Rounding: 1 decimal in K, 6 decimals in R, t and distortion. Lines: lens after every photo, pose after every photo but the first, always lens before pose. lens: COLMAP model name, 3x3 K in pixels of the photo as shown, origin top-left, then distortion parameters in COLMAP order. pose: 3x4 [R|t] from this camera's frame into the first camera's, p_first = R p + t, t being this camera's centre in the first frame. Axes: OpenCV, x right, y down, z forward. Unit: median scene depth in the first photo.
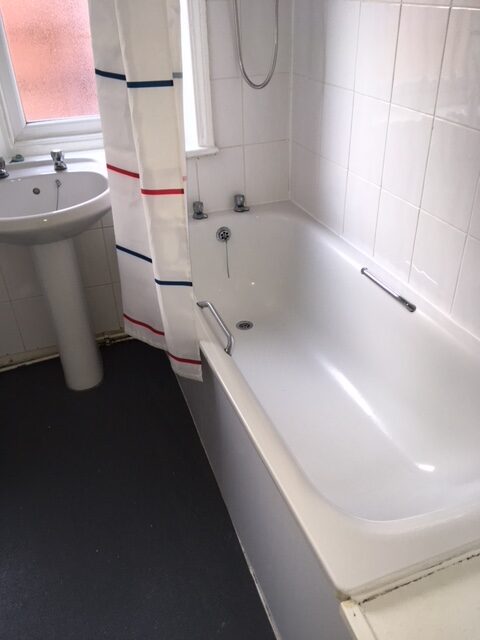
lens RADIAL K [[555.3, 0, 240.8], [0, 555.3, 322.2], [0, 0, 1]] dist [0.092285, -0.114327]
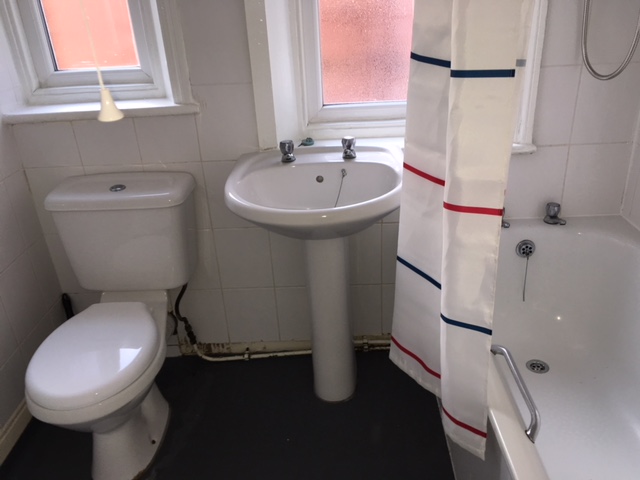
lens RADIAL K [[555.3, 0, 321.4], [0, 555.3, 241.0], [0, 0, 1]] dist [0.092285, -0.114327]
pose [[0.937467, 0.140008, -0.318674, -0.059361], [-0.169565, 0.983250, -0.066833, -0.074152], [0.303979, 0.116690, 0.945505, 0.159909]]
